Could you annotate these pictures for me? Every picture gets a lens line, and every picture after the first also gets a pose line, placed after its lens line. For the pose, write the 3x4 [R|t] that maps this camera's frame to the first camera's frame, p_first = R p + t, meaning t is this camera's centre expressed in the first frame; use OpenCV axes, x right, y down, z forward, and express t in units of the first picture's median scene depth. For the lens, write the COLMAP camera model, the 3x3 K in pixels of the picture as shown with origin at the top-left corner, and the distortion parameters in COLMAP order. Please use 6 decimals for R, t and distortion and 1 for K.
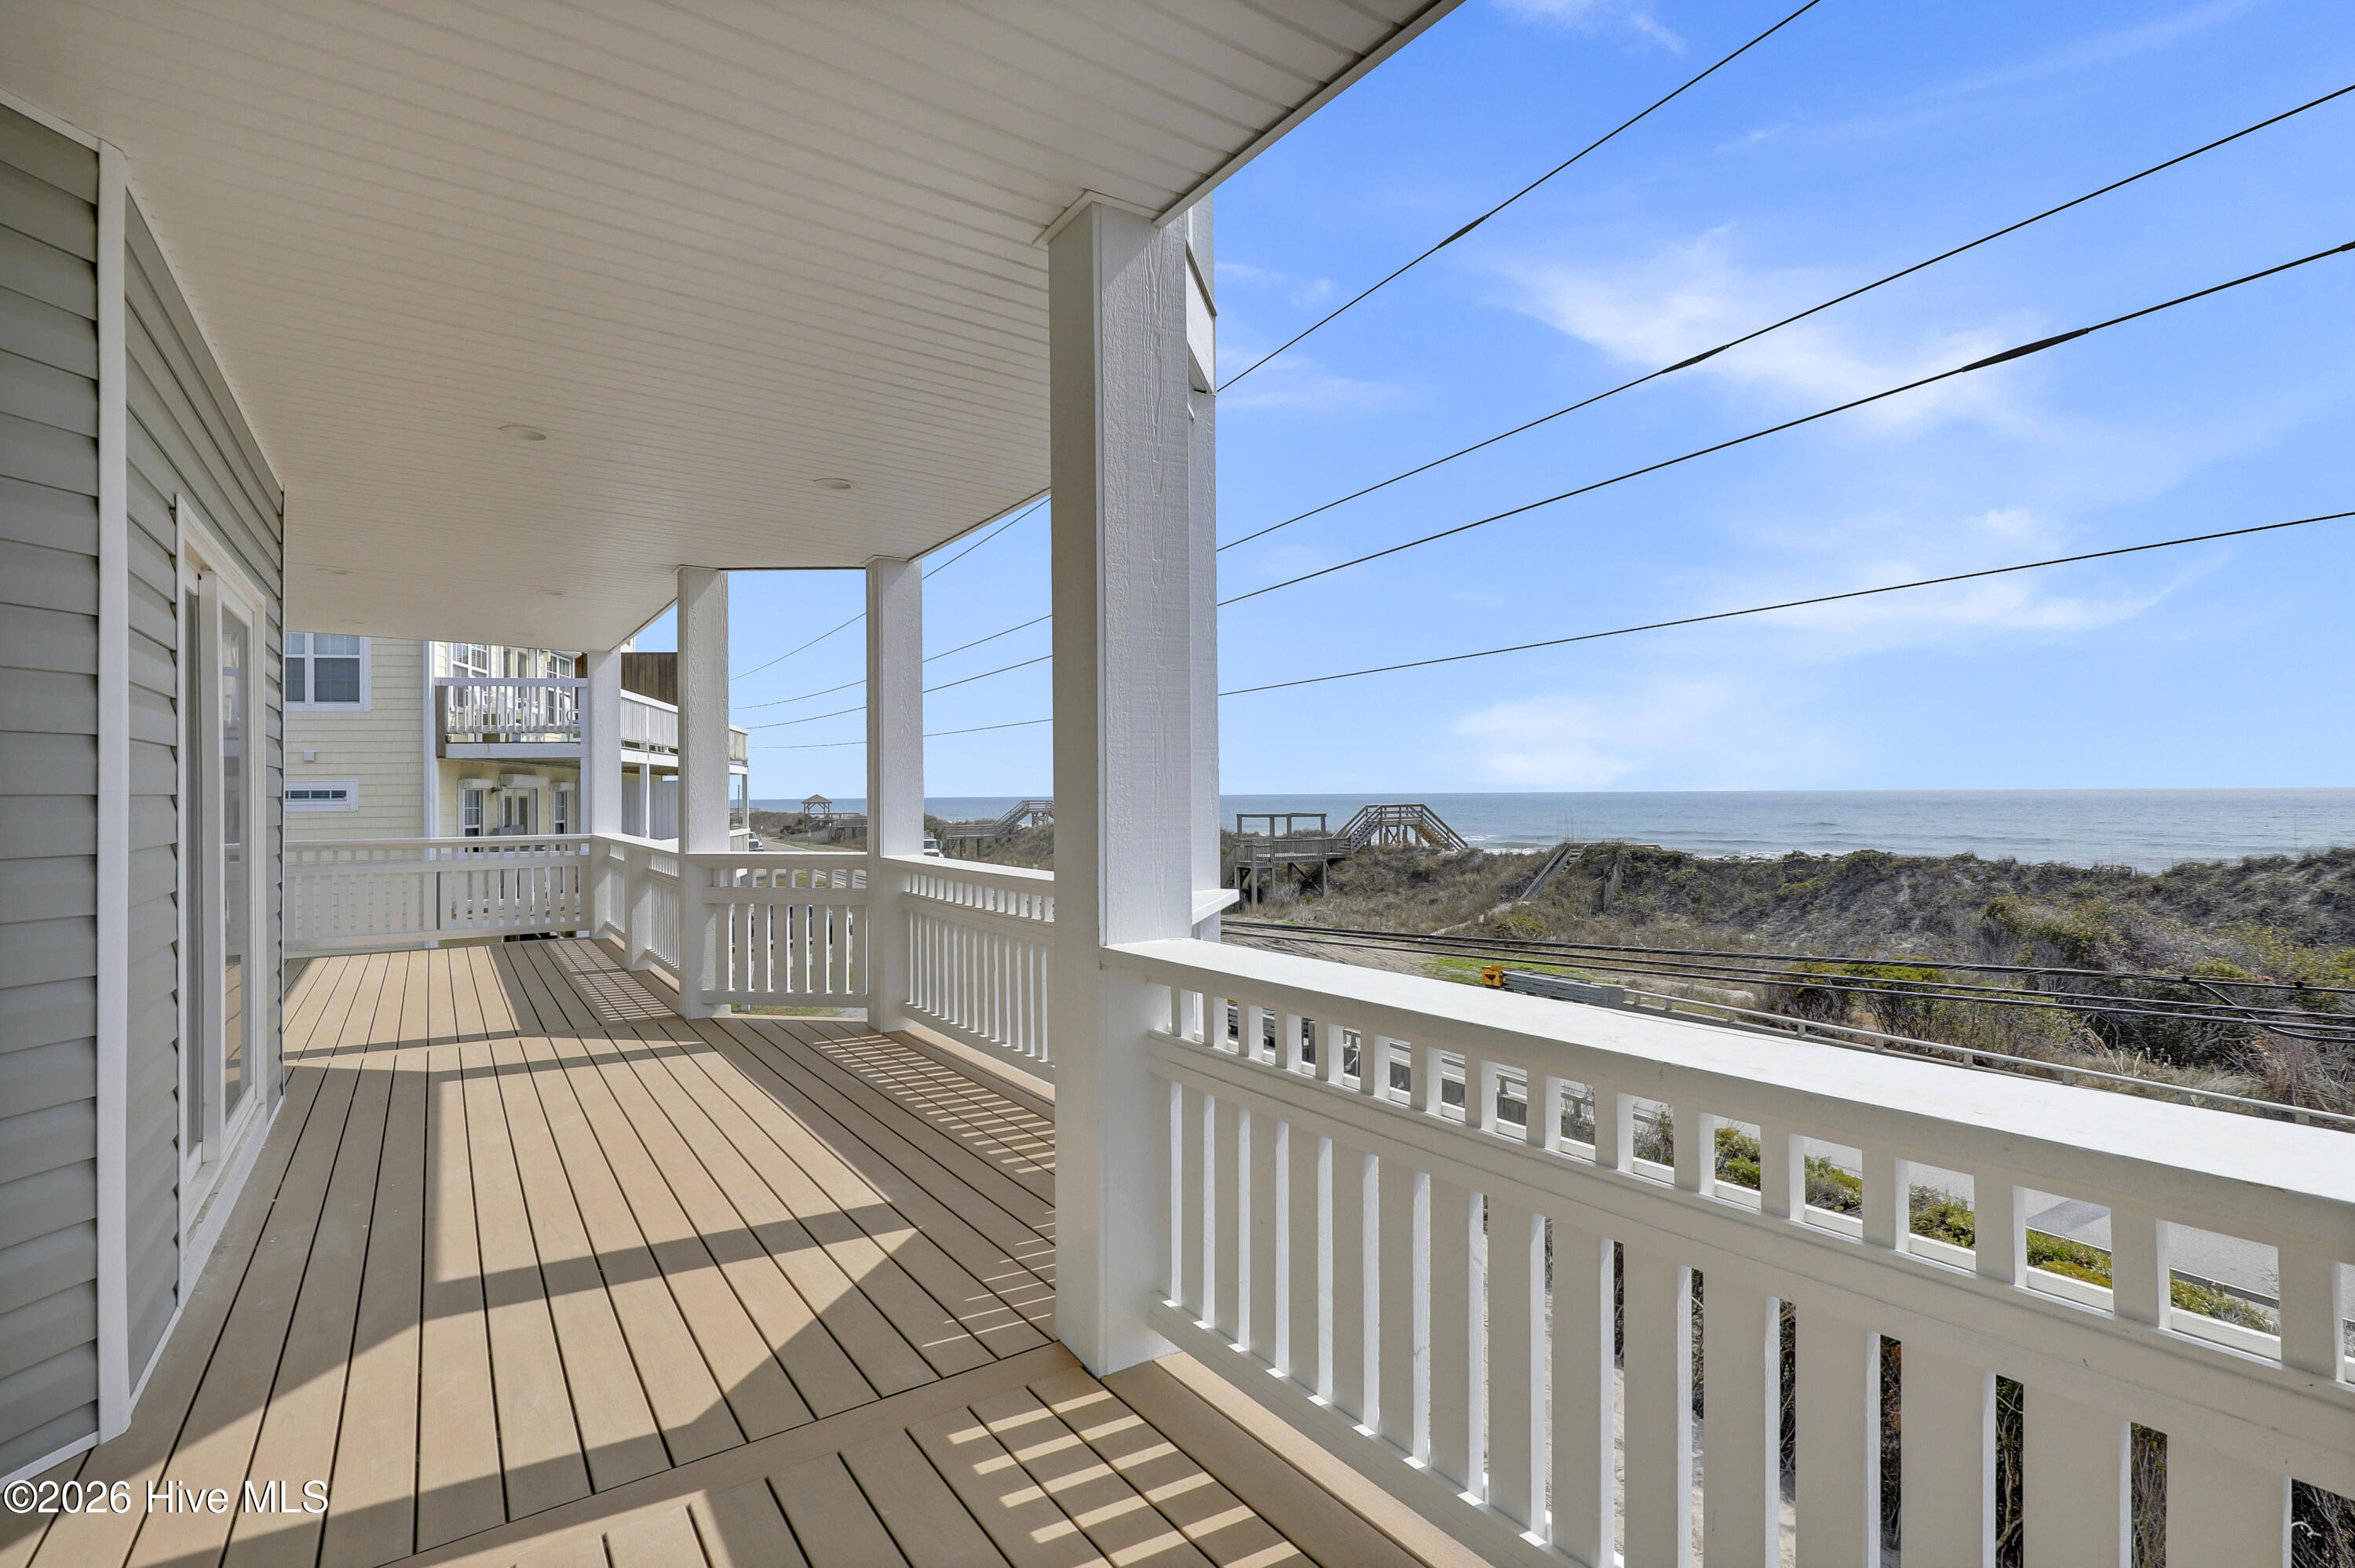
lens RADIAL K [[1113.0, 0, 1179.7], [0, 1113.0, 789.1], [0, 0, 1]] dist [-0.025718, 0.004499]
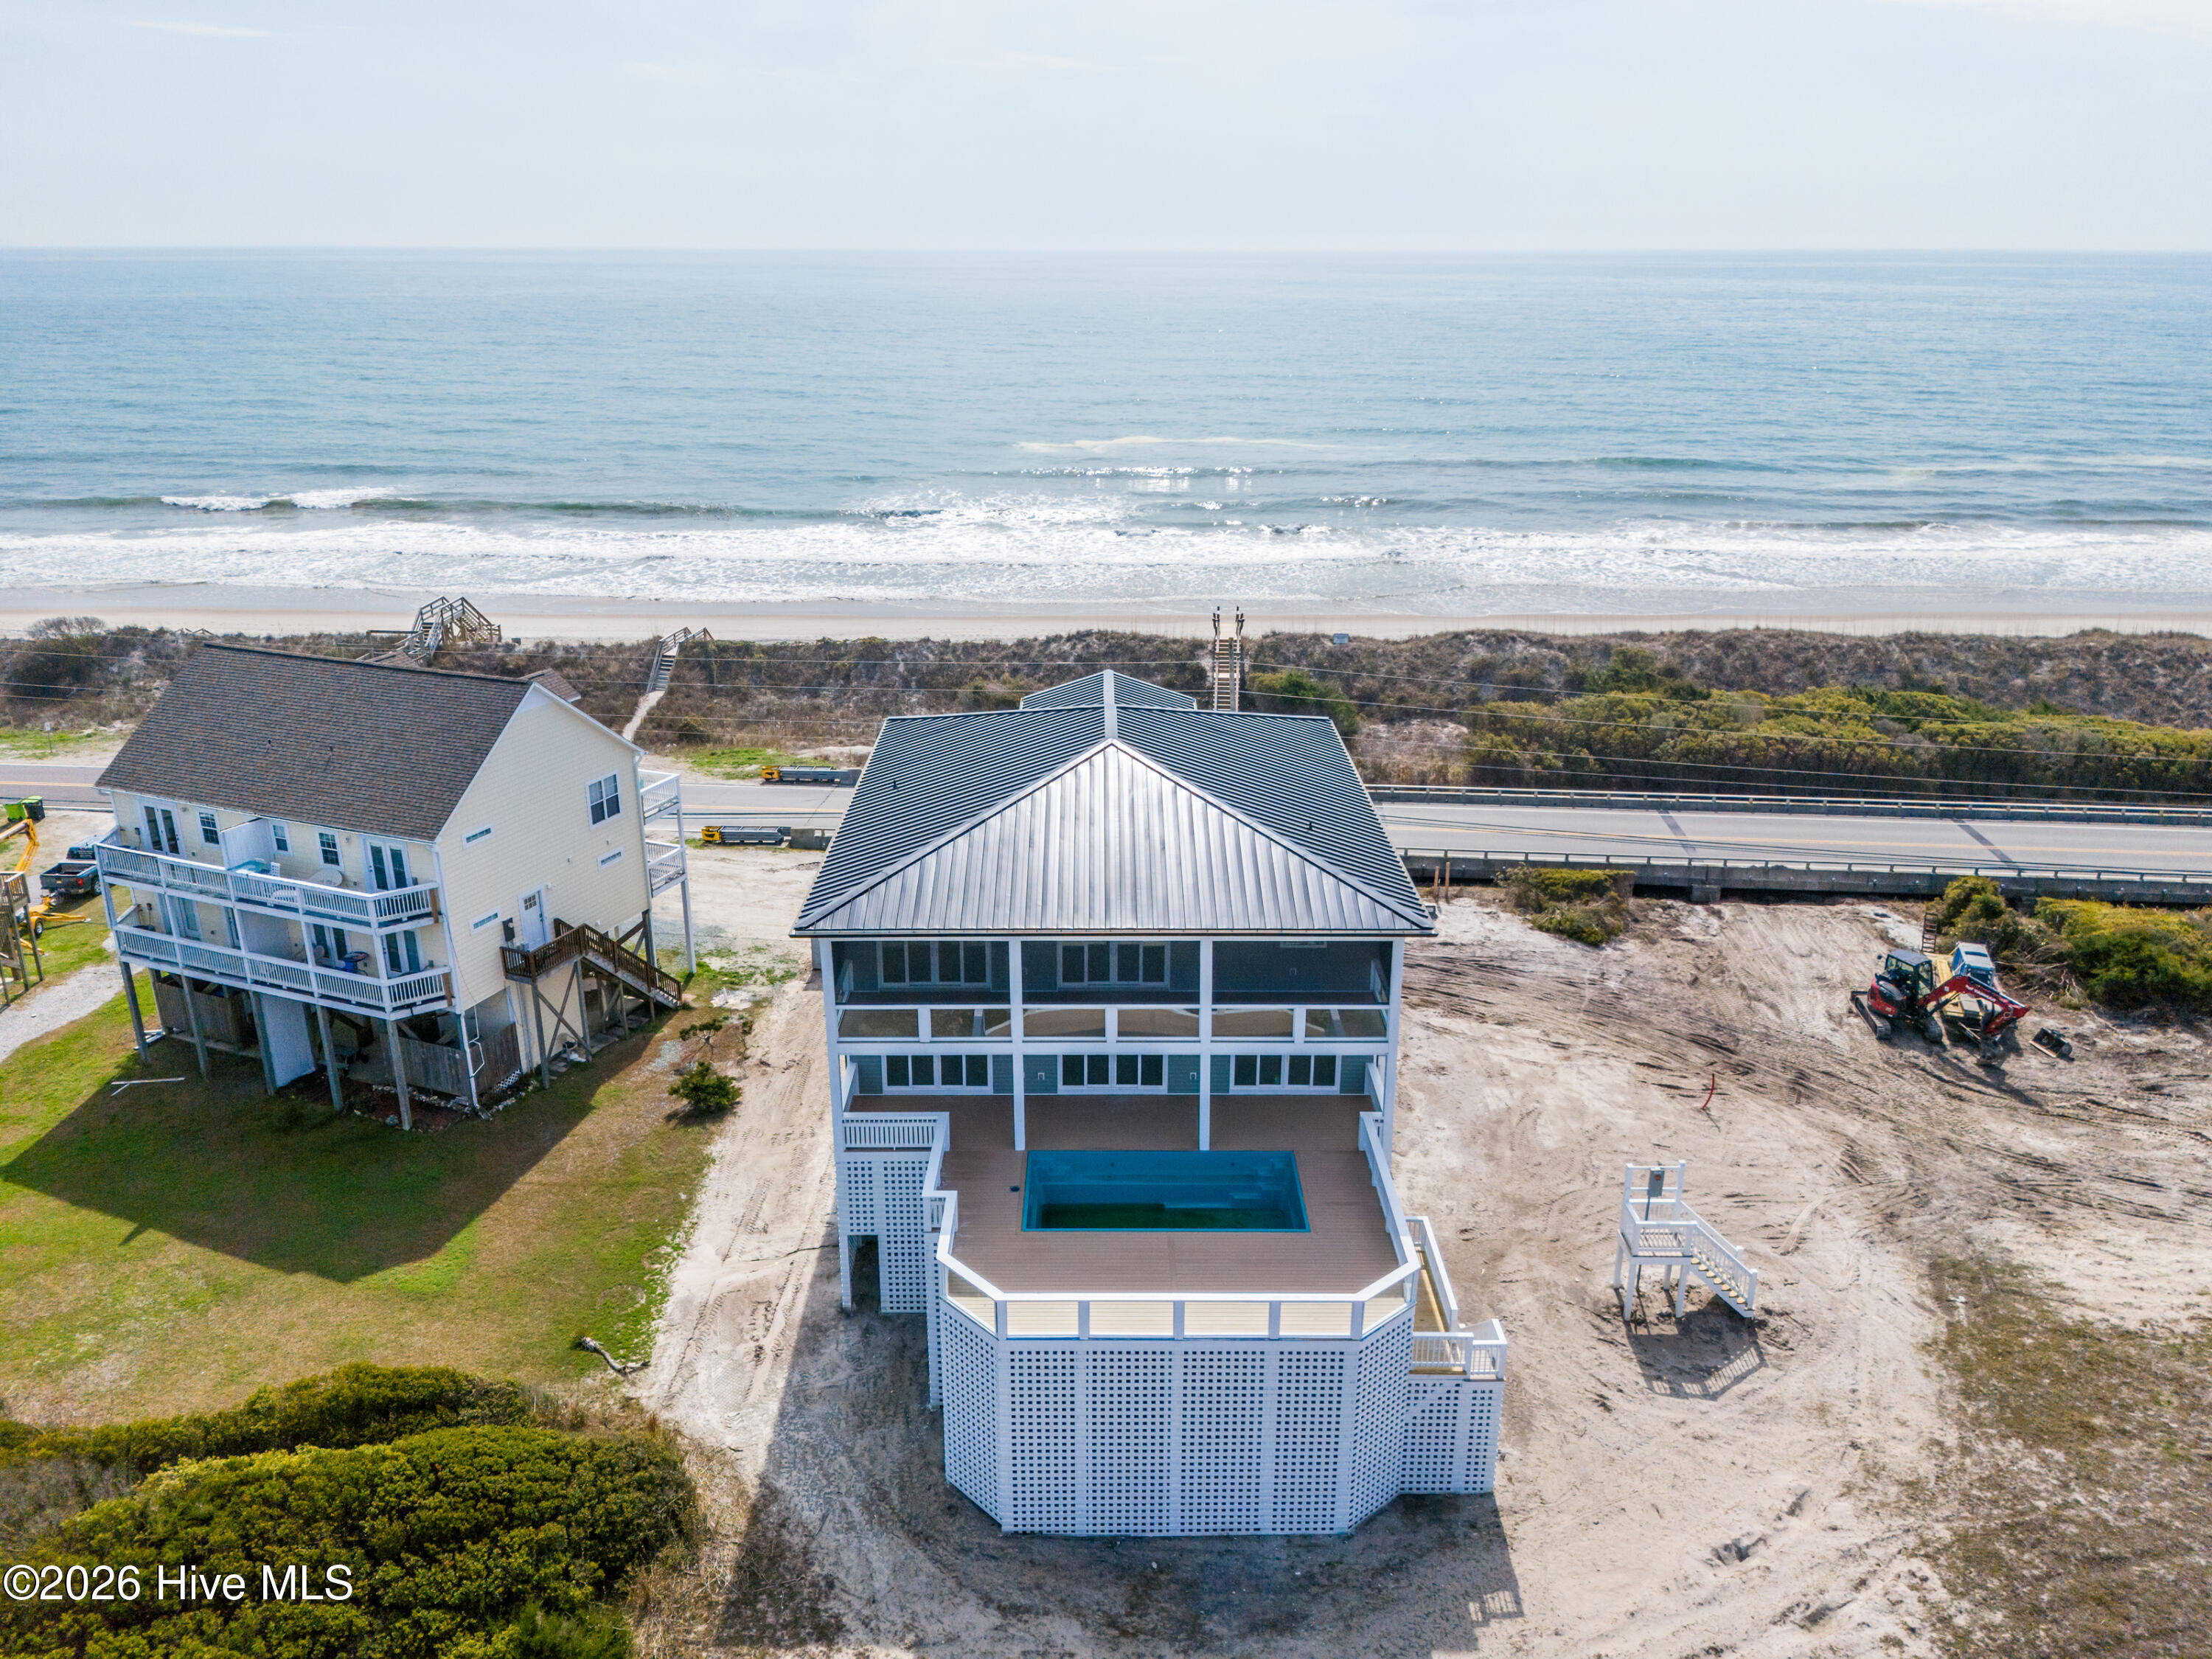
lens RADIAL K [[1664.0, 0, 1110.7], [0, 1664.0, 829.0], [0, 0, 1]] dist [0.047885, -0.072530]
pose [[0.554474, -0.269553, 0.787337, -1.338386], [-0.011794, 0.943450, 0.331306, -0.555025], [-0.832117, -0.192986, 0.519940, -0.706866]]
